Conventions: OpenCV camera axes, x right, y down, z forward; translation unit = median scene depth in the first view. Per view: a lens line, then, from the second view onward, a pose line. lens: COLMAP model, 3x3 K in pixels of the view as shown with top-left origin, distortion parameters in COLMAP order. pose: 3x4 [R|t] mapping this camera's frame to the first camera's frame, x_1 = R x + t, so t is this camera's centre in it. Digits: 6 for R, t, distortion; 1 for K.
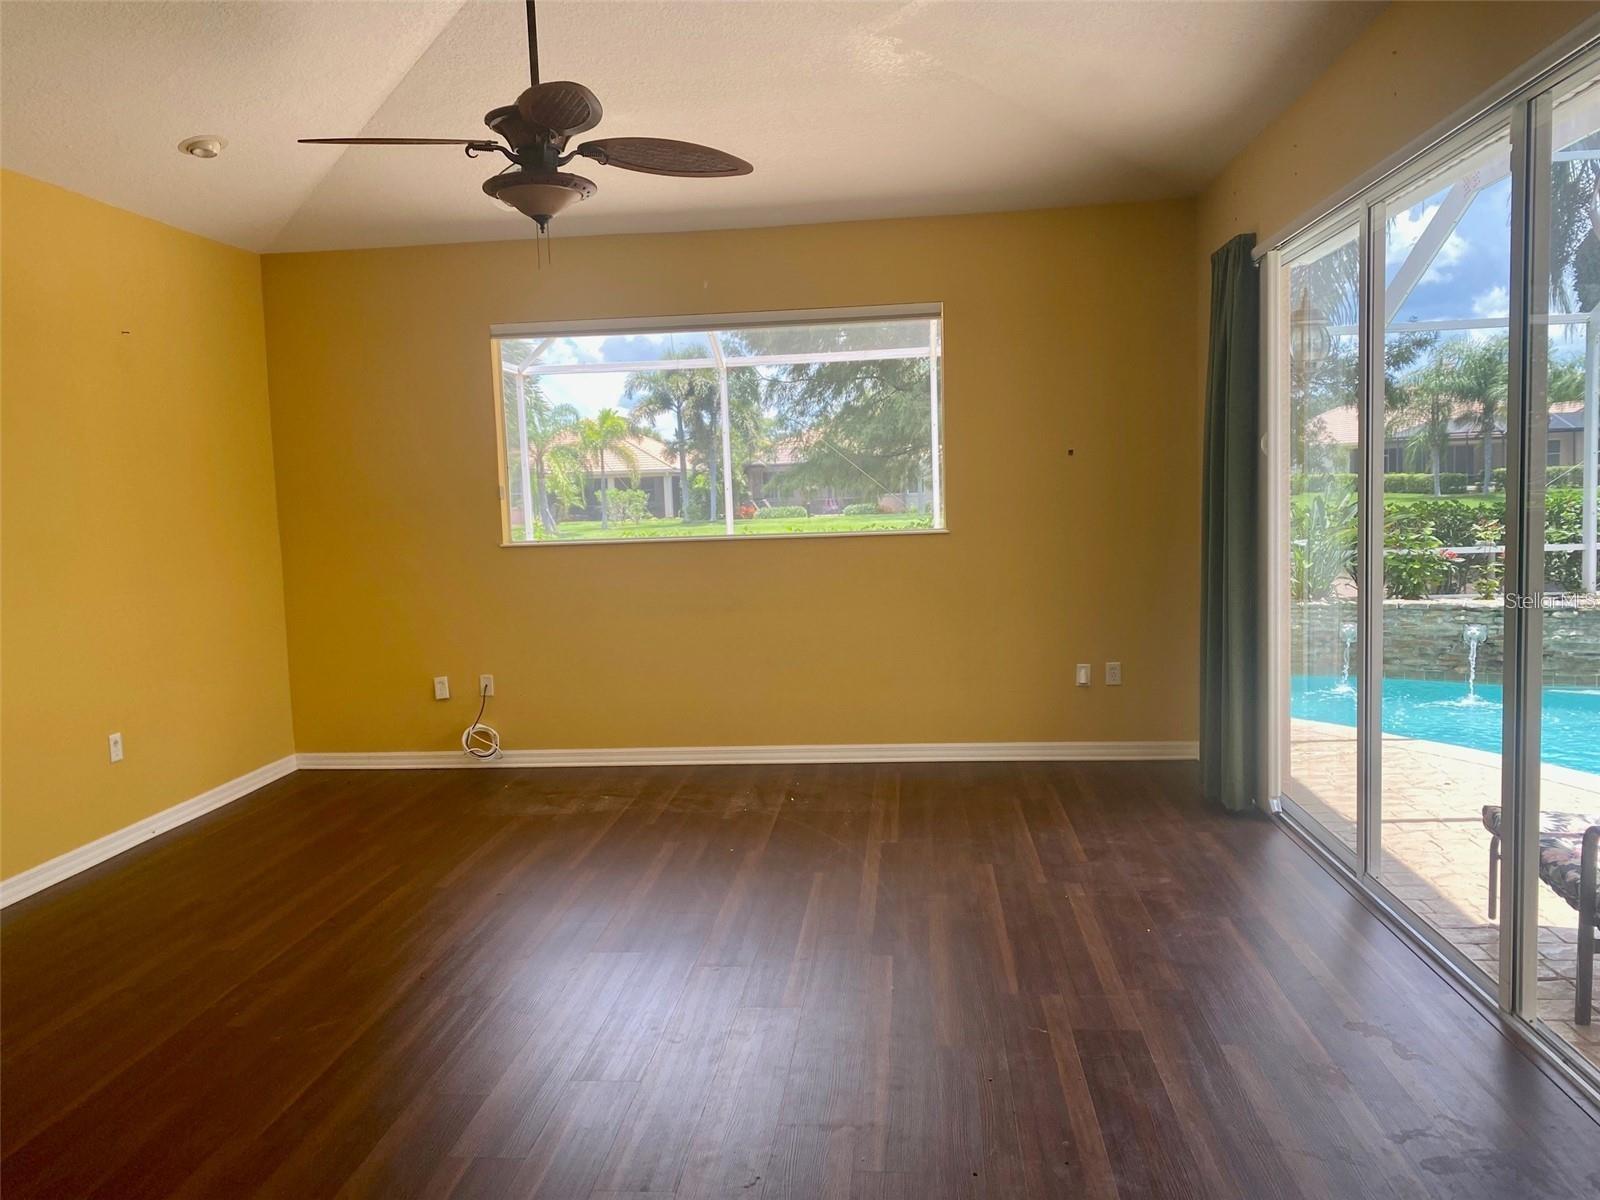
lens RADIAL K [[1187.7, 0, 792.1], [0, 1187.7, 590.3], [0, 0, 1]] dist [0.027833, -0.001231]
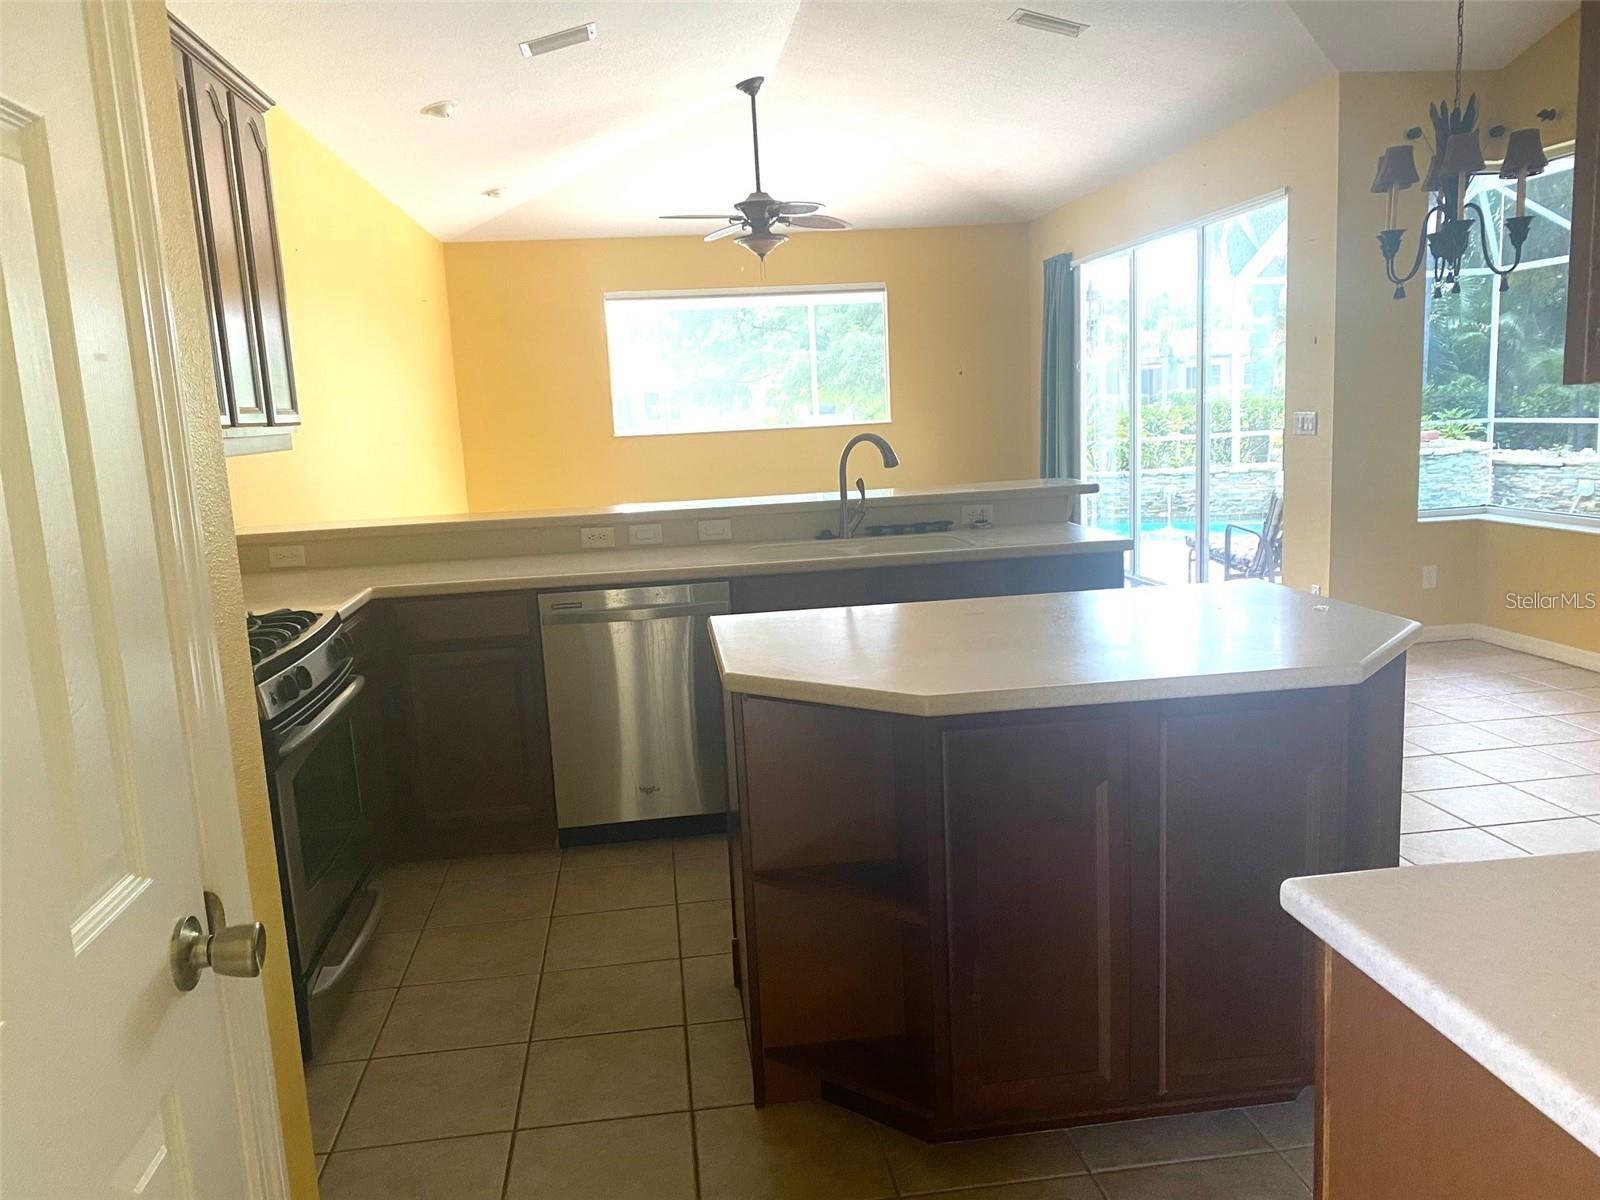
lens RADIAL K [[1187.7, 0, 792.1], [0, 1187.7, 590.3], [0, 0, 1]] dist [0.027833, -0.001231]
pose [[0.974436, -0.049820, 0.219073, -0.257906], [0.037241, 0.997432, 0.061181, 0.054269], [-0.221559, -0.051458, 0.973788, -0.408809]]
